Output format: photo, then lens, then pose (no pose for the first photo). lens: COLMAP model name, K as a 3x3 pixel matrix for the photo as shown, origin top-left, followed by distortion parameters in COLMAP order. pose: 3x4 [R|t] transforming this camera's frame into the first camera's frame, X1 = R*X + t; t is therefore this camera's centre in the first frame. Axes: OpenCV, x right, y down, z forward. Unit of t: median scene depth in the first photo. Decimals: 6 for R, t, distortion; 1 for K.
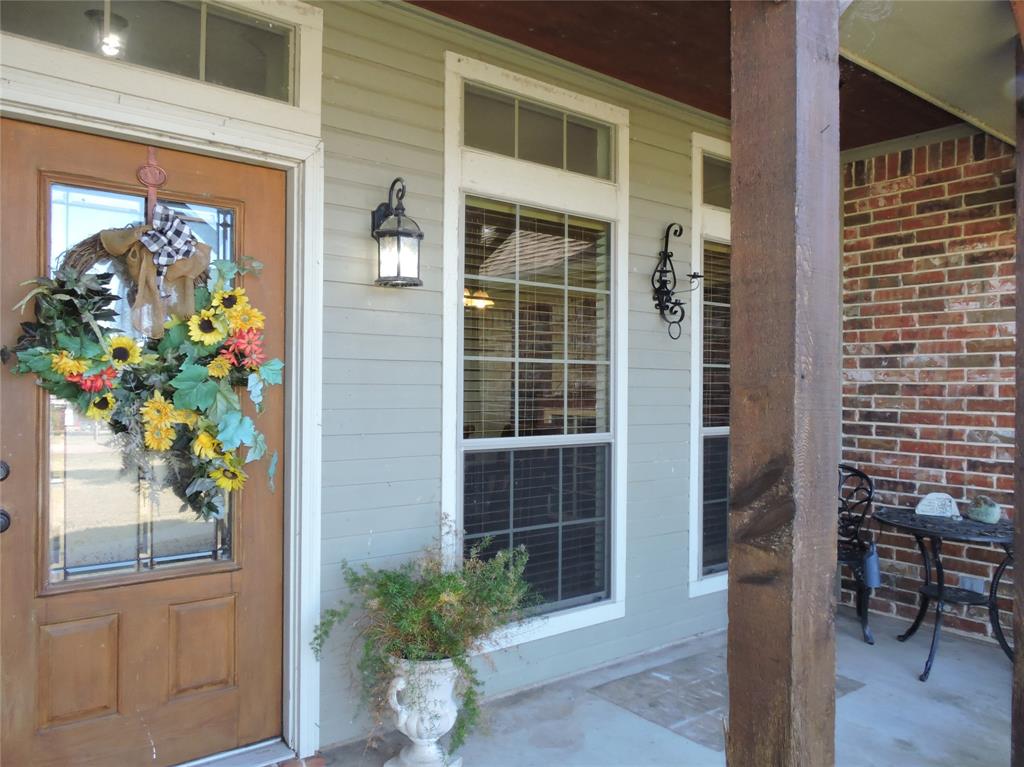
lens RADIAL K [[749.2, 0, 512.0], [0, 749.2, 383.5], [0, 0, 1]] dist [0.002875, 0.000707]
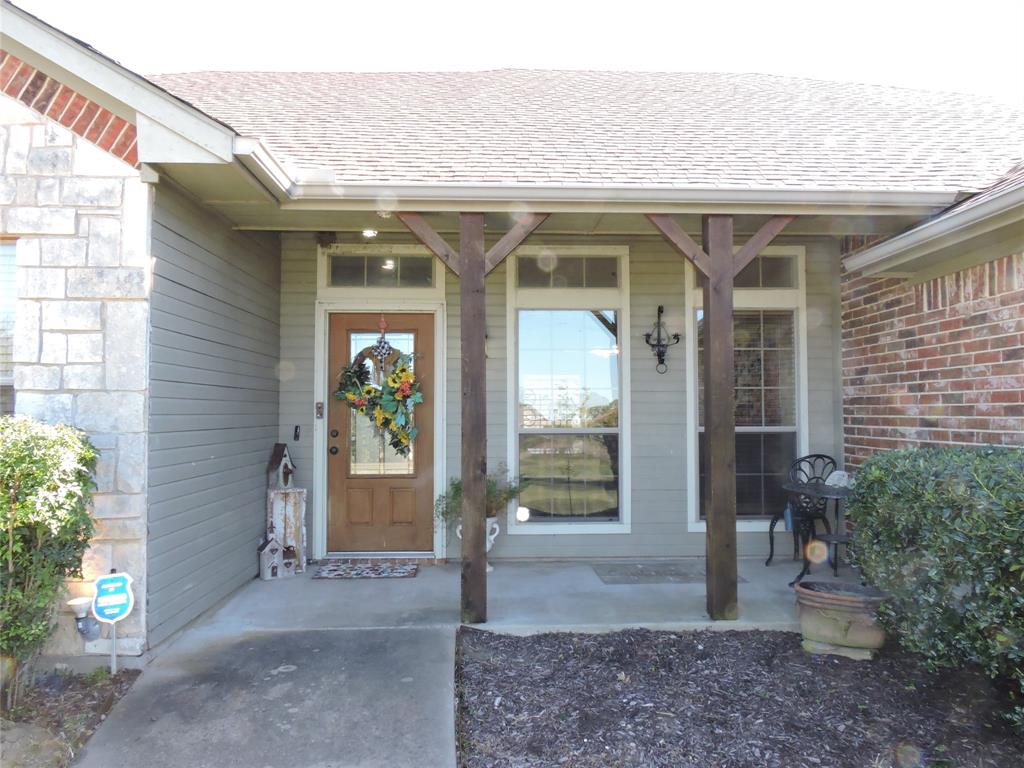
lens RADIAL K [[749.2, 0, 512.0], [0, 749.2, 384.0], [0, 0, 1]] dist [0.002875, 0.000707]
pose [[0.811521, -0.033520, -0.583360, 0.853453], [0.011830, 0.999091, -0.040951, 0.027762], [0.584203, 0.026331, 0.811180, -0.525161]]
